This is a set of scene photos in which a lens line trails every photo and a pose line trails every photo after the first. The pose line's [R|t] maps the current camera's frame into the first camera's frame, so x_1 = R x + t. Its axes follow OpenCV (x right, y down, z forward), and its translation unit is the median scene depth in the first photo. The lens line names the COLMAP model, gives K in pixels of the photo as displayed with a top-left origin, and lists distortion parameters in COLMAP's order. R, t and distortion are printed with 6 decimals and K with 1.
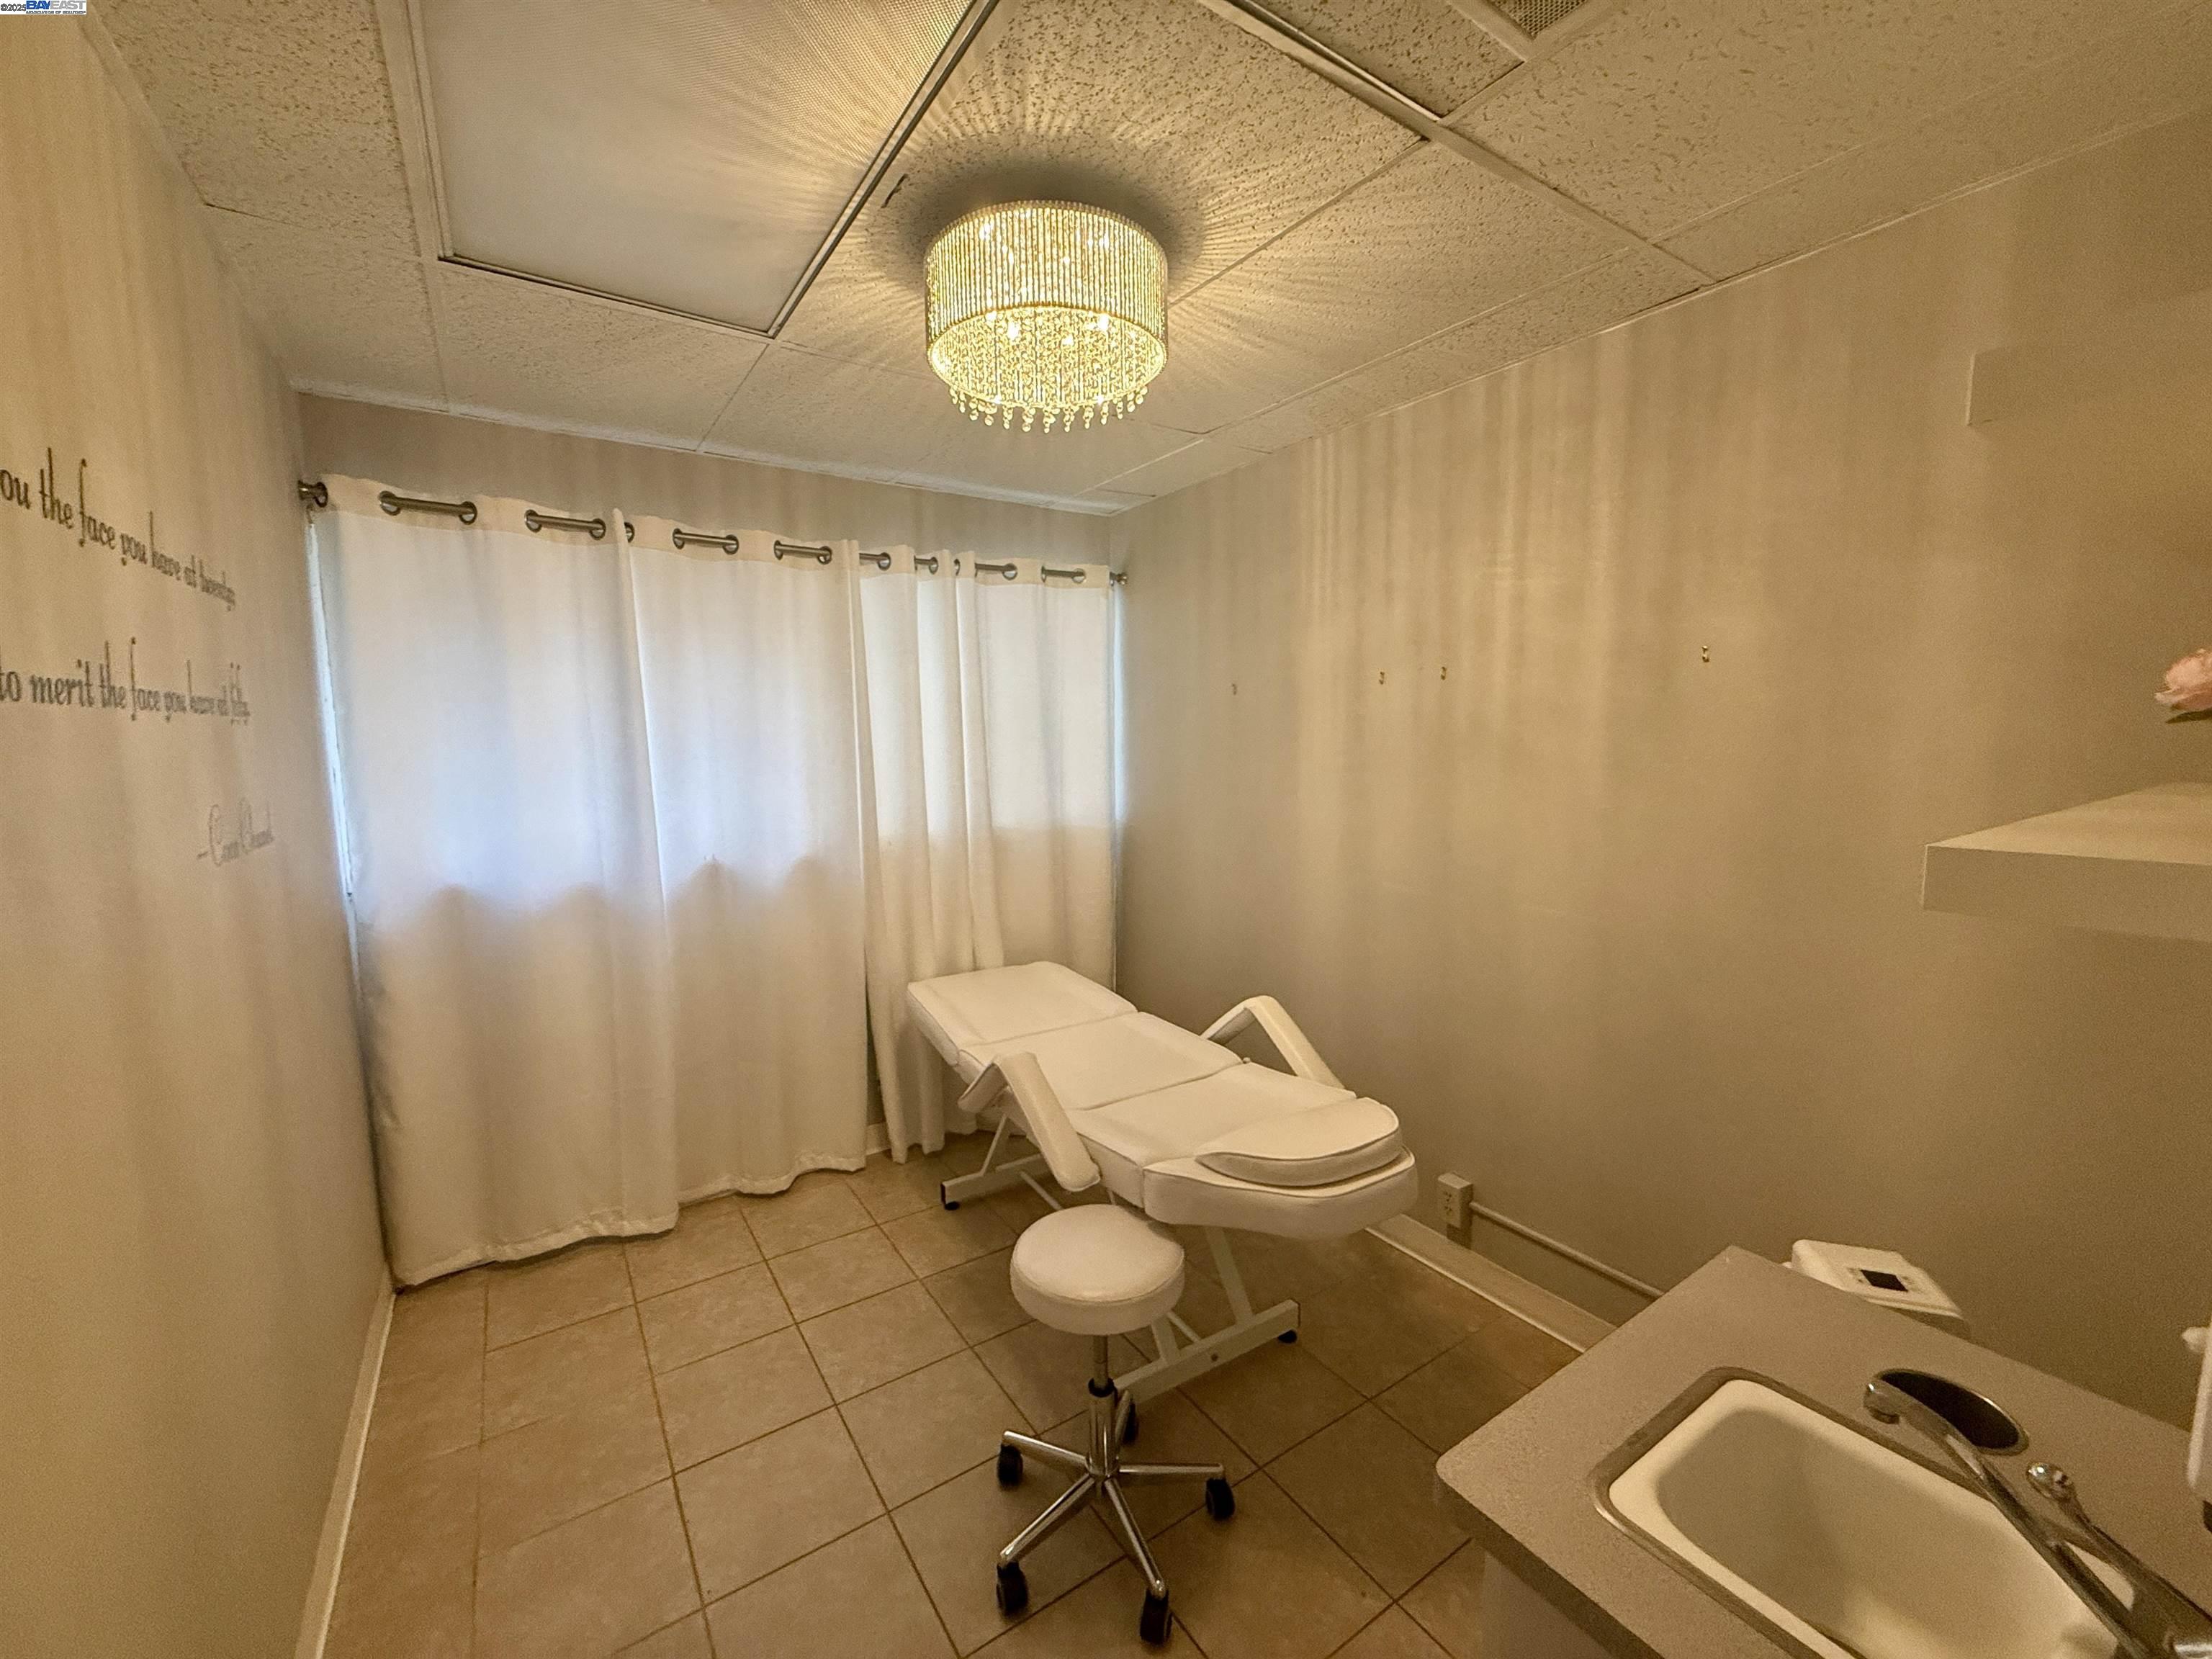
lens RADIAL K [[881.4, 0, 1100.4], [0, 881.4, 833.4], [0, 0, 1]] dist [0.001649, -0.000108]
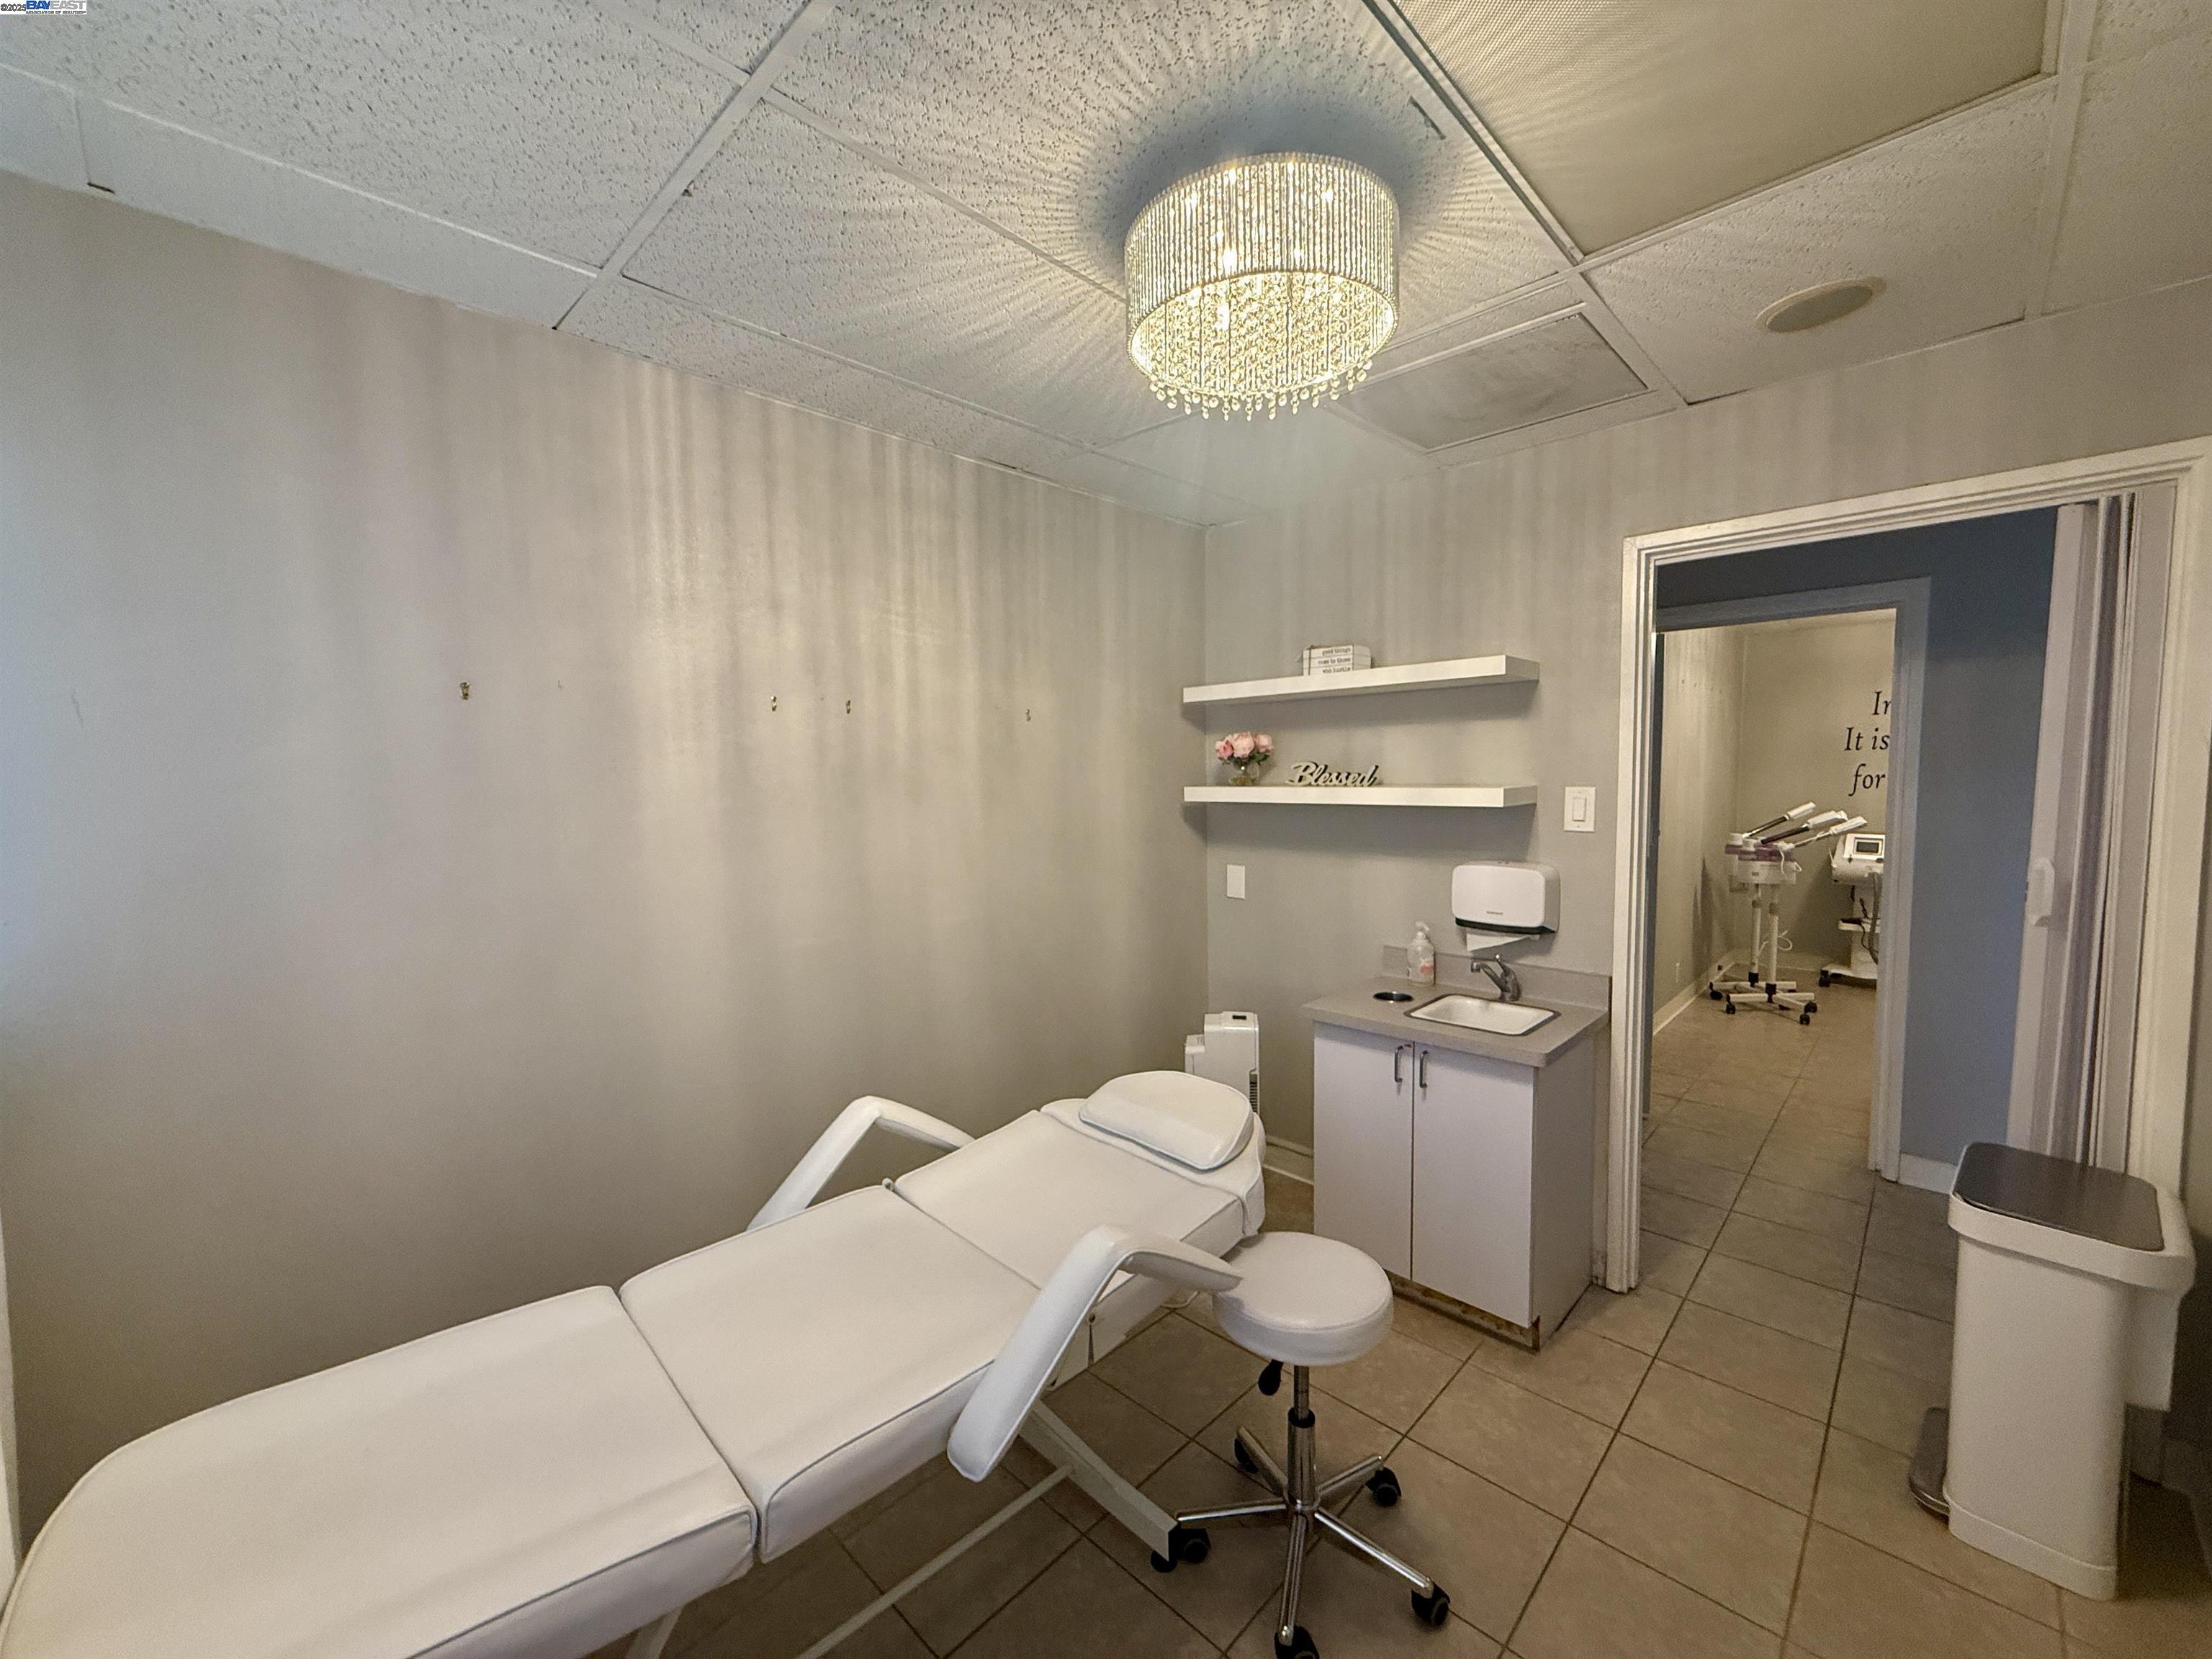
lens RADIAL K [[890.1, 0, 1110.4], [0, 890.1, 831.9], [0, 0, 1]] dist [-0.000171, -0.000001]
pose [[-0.218118, -0.054130, 0.974420, -0.658604], [0.124682, 0.988733, 0.082835, -0.093728], [-0.967925, 0.139561, -0.208911, 0.974962]]
